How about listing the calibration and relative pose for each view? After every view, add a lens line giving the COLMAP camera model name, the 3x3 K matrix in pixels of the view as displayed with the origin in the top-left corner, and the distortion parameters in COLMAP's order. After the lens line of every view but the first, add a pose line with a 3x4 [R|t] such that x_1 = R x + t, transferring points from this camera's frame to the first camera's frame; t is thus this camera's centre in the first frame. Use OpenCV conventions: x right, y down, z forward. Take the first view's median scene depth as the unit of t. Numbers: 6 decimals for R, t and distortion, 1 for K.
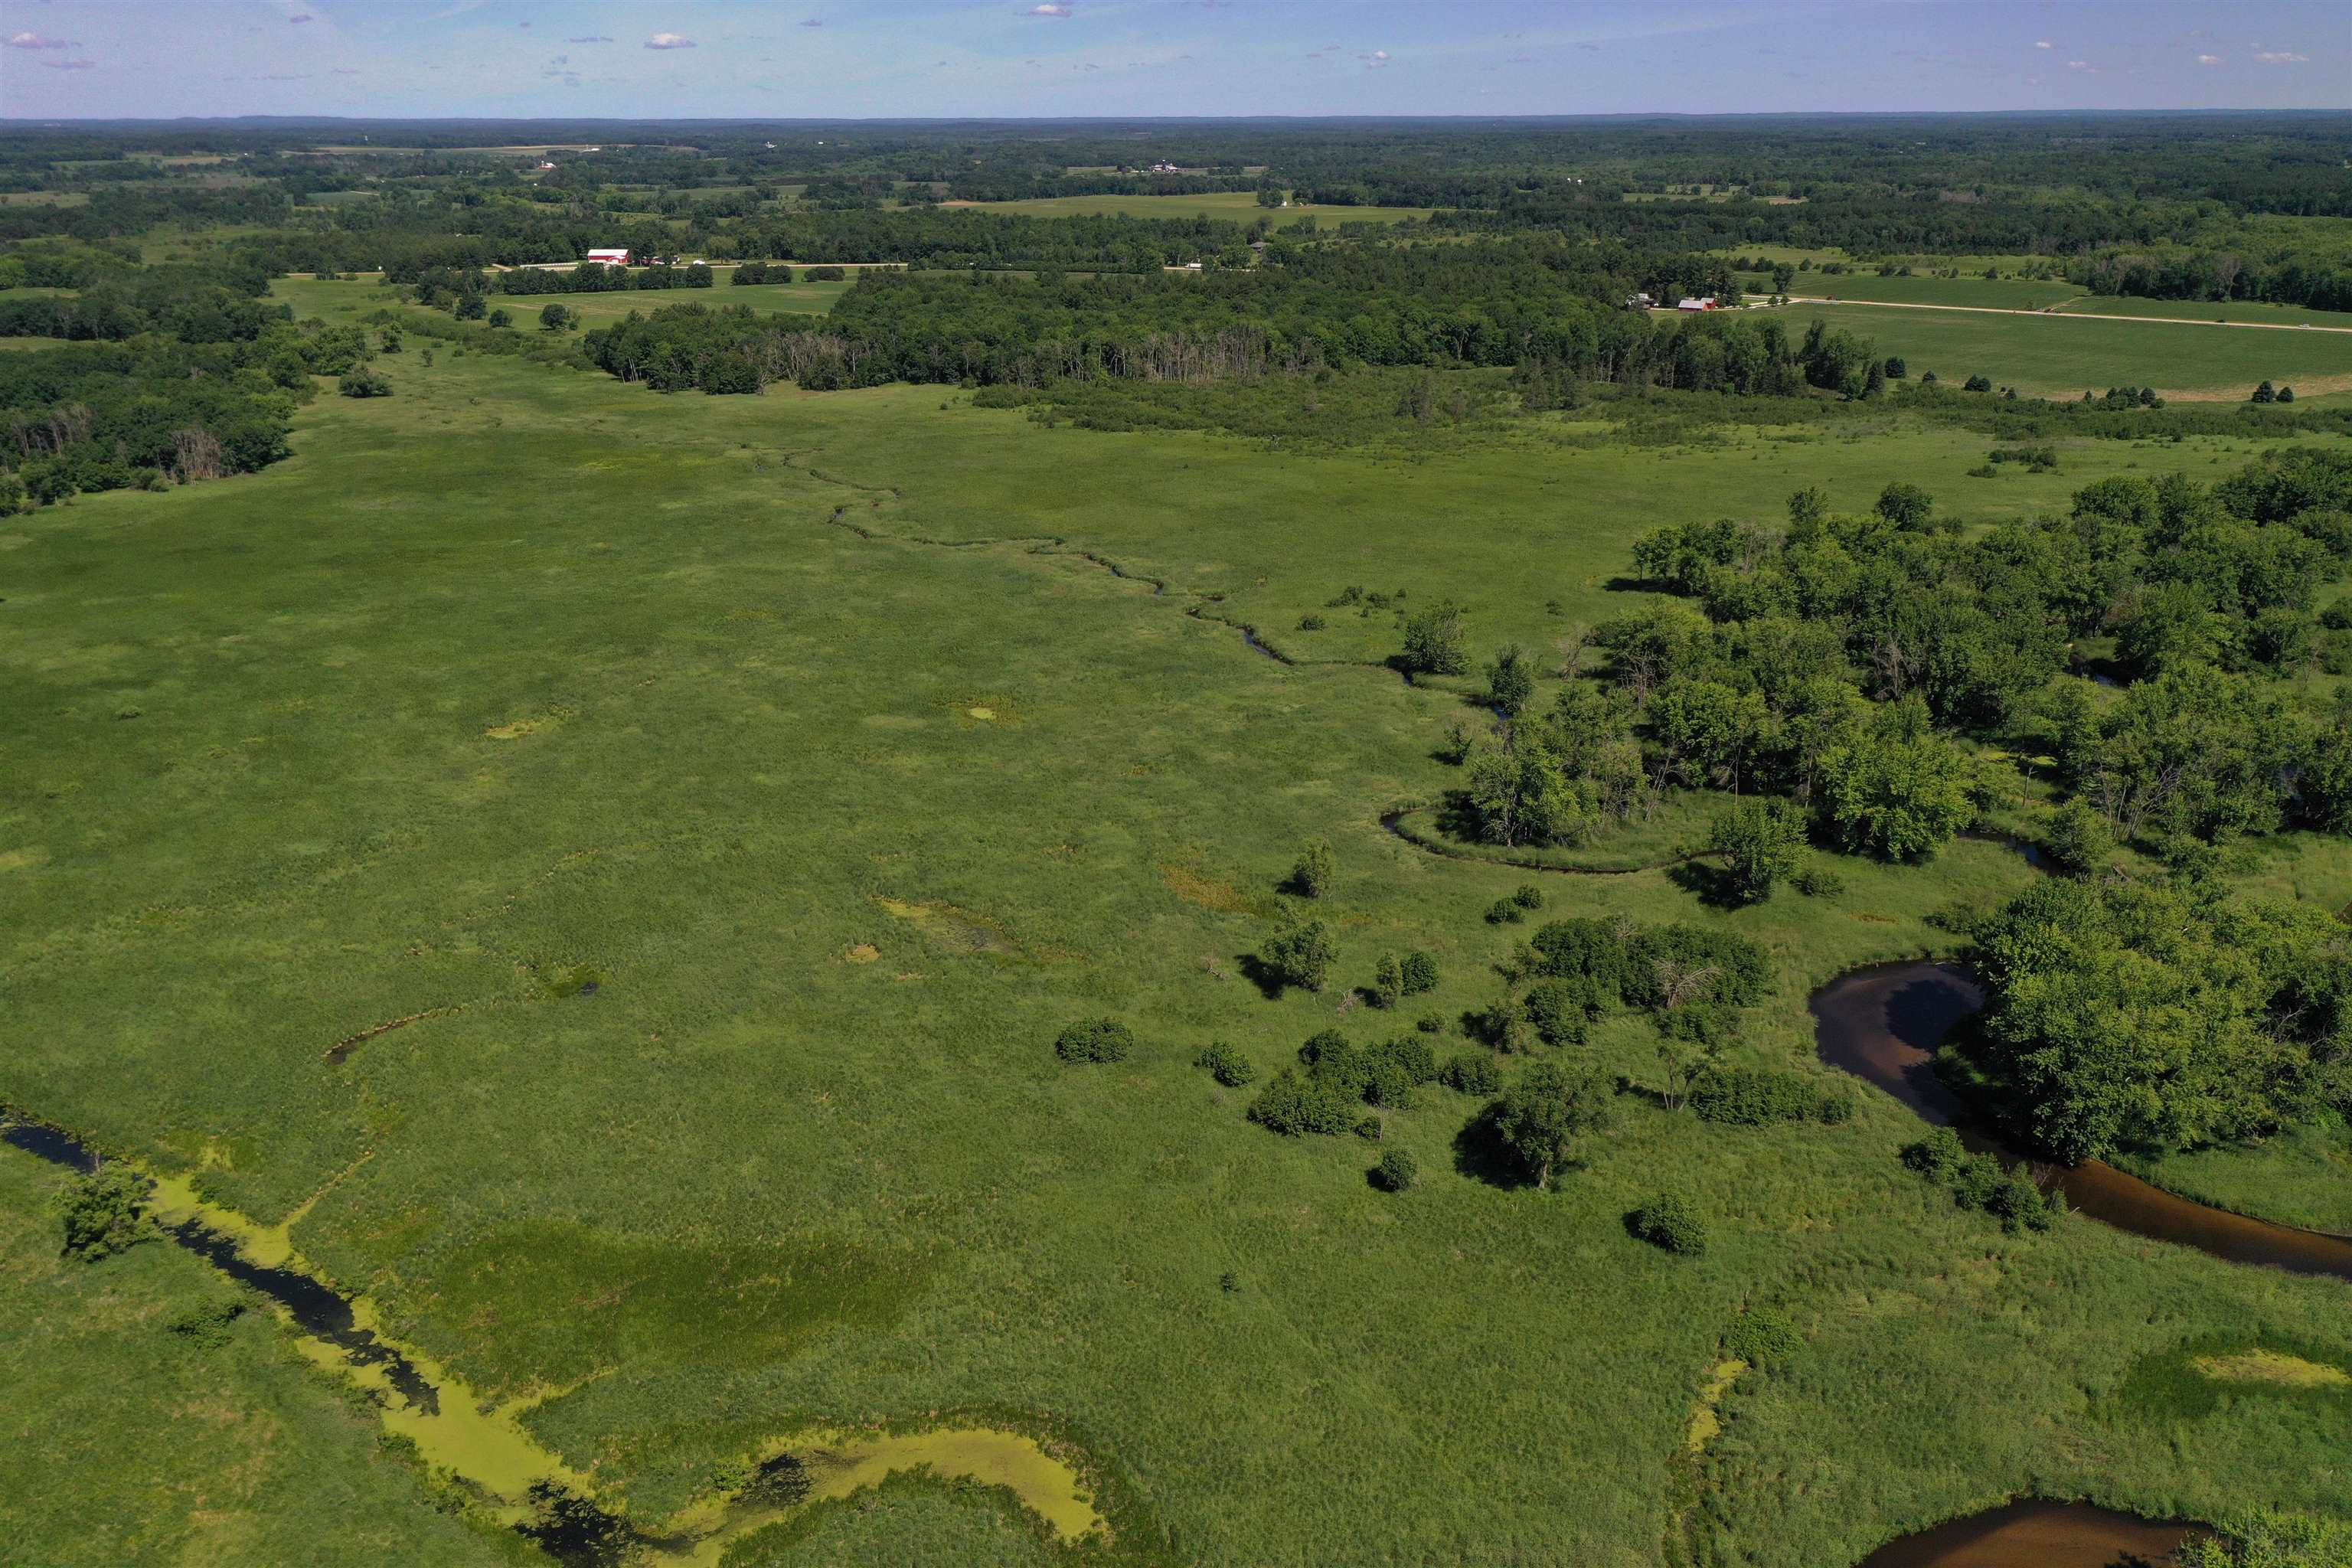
lens RADIAL K [[1874.6, 0, 1179.8], [0, 1874.6, 785.7], [0, 0, 1]] dist [0.017304, -0.000809]
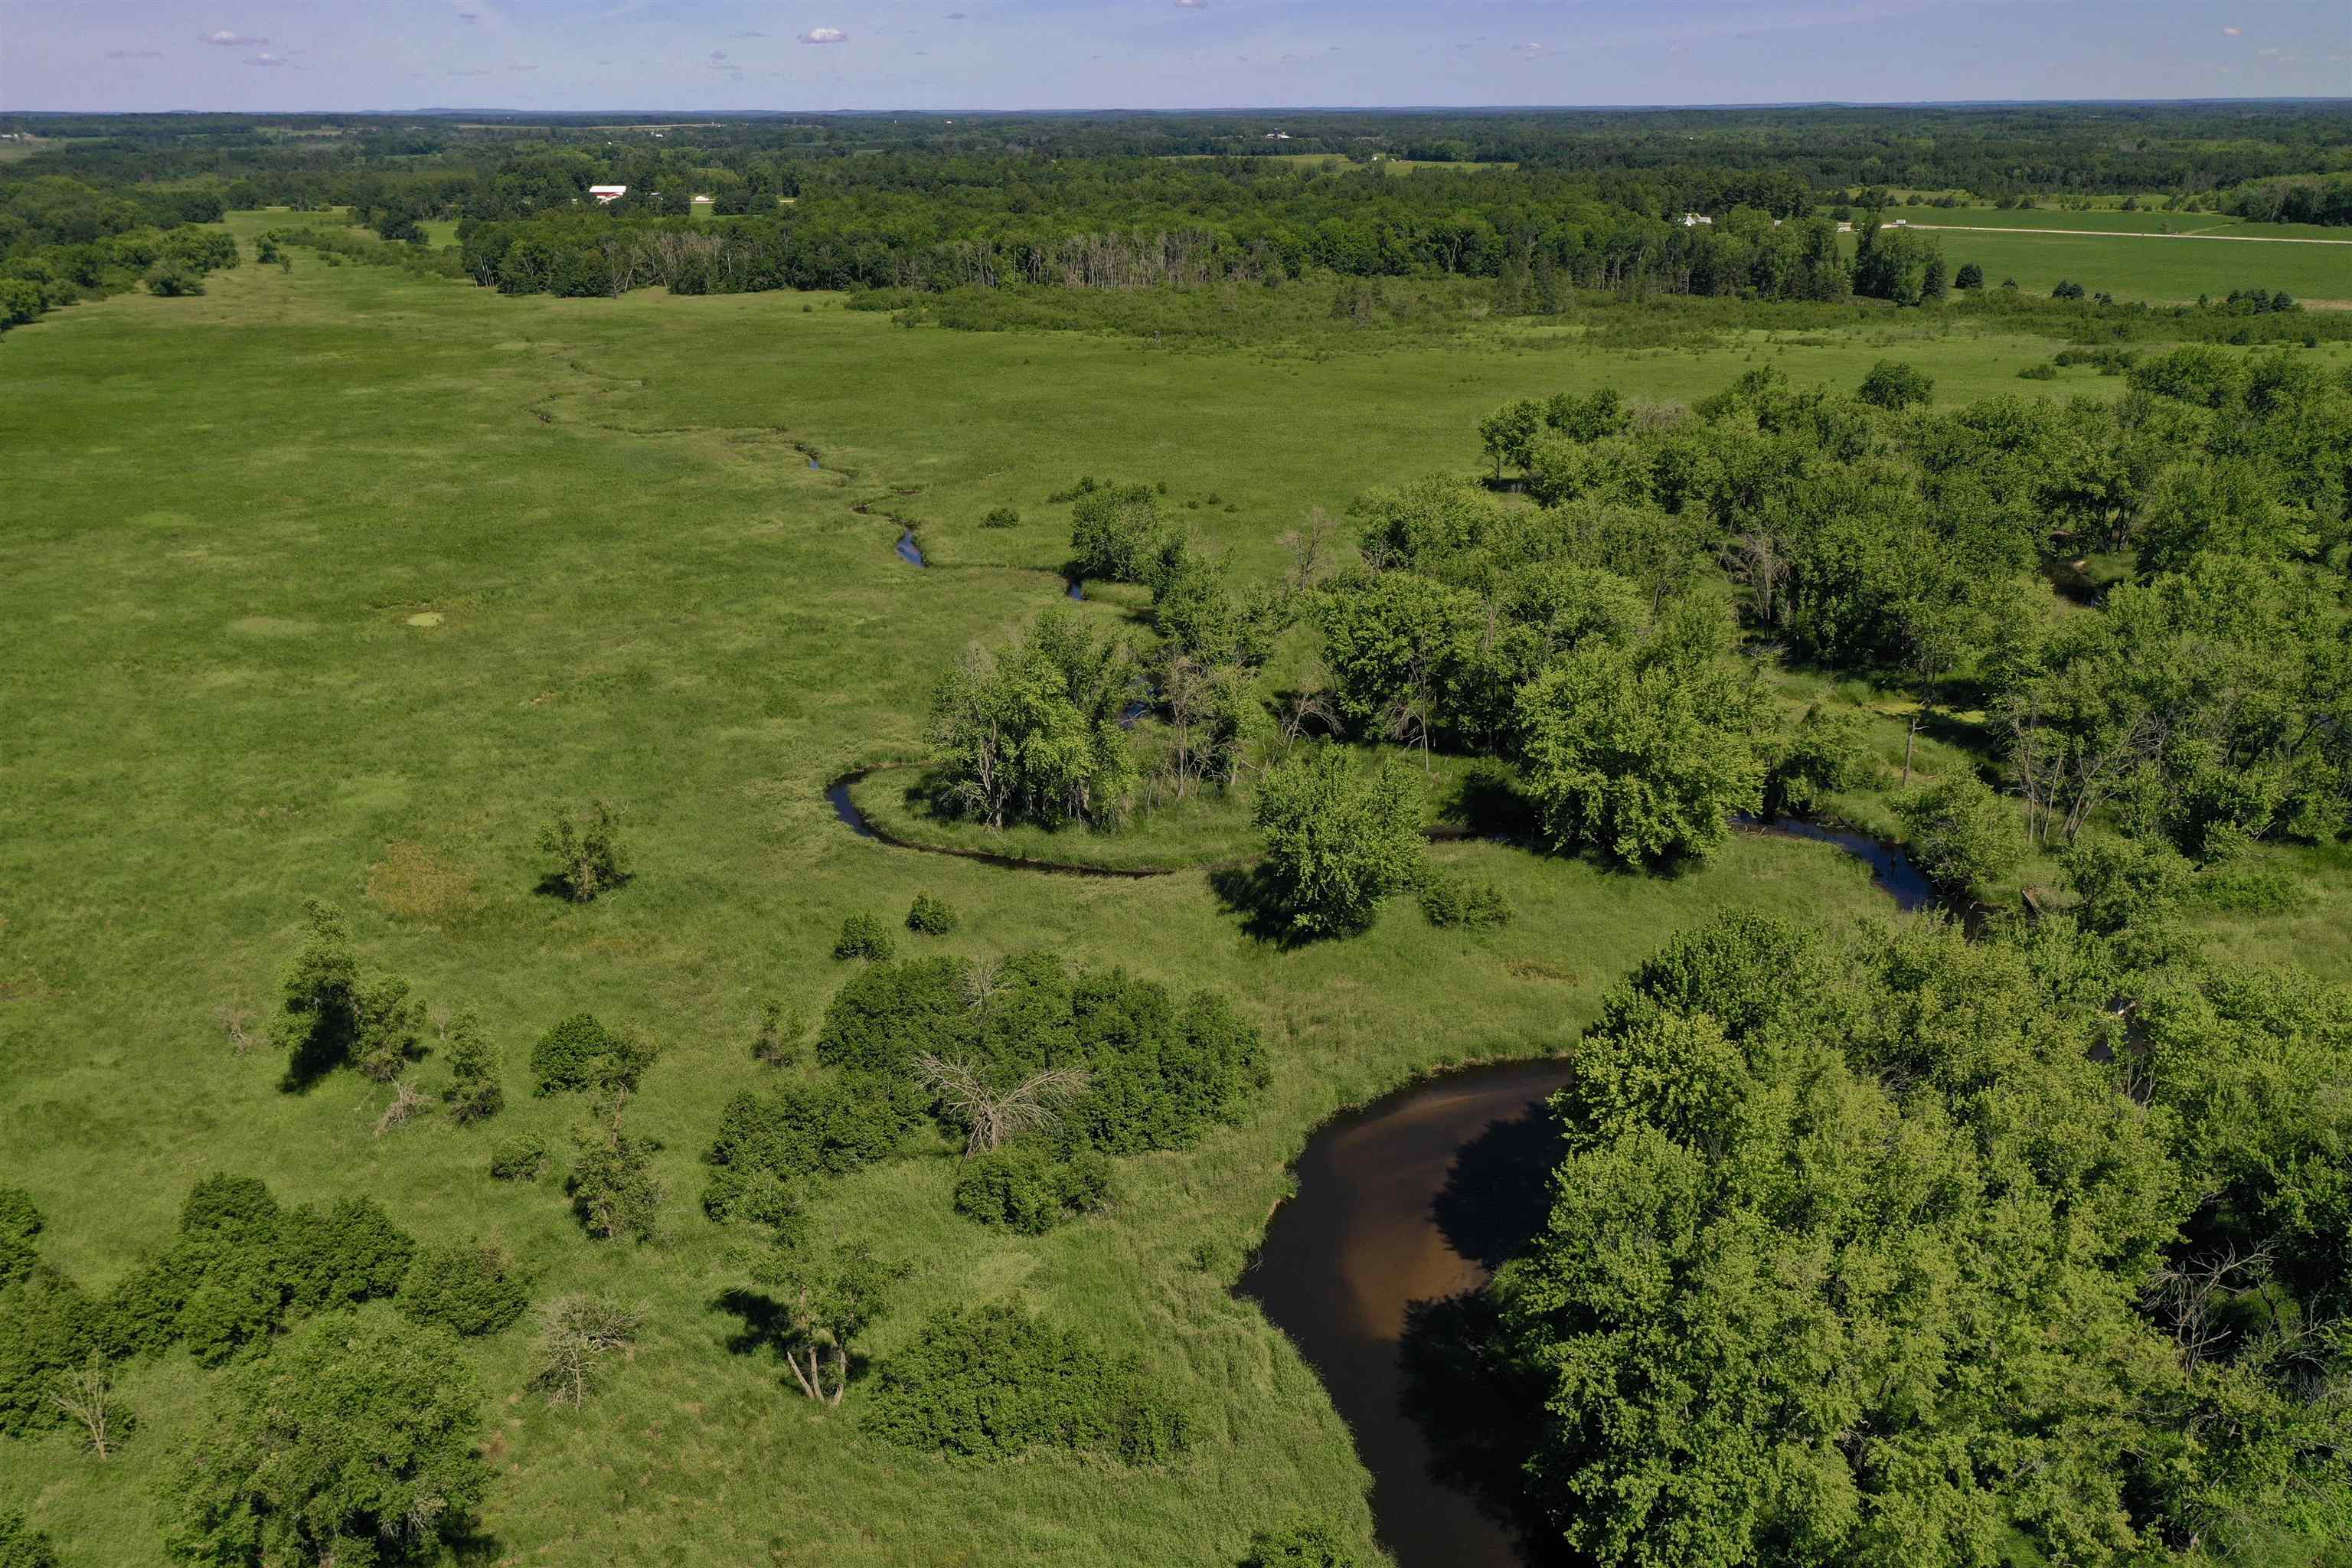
lens RADIAL K [[1874.6, 0, 1171.5], [0, 1874.6, 790.1], [0, 0, 1]] dist [0.017304, -0.000809]
pose [[0.996659, 0.026097, -0.077394, 0.179312], [-0.025624, 0.999646, 0.007095, 0.009756], [0.077552, -0.005089, 0.996975, 0.264972]]
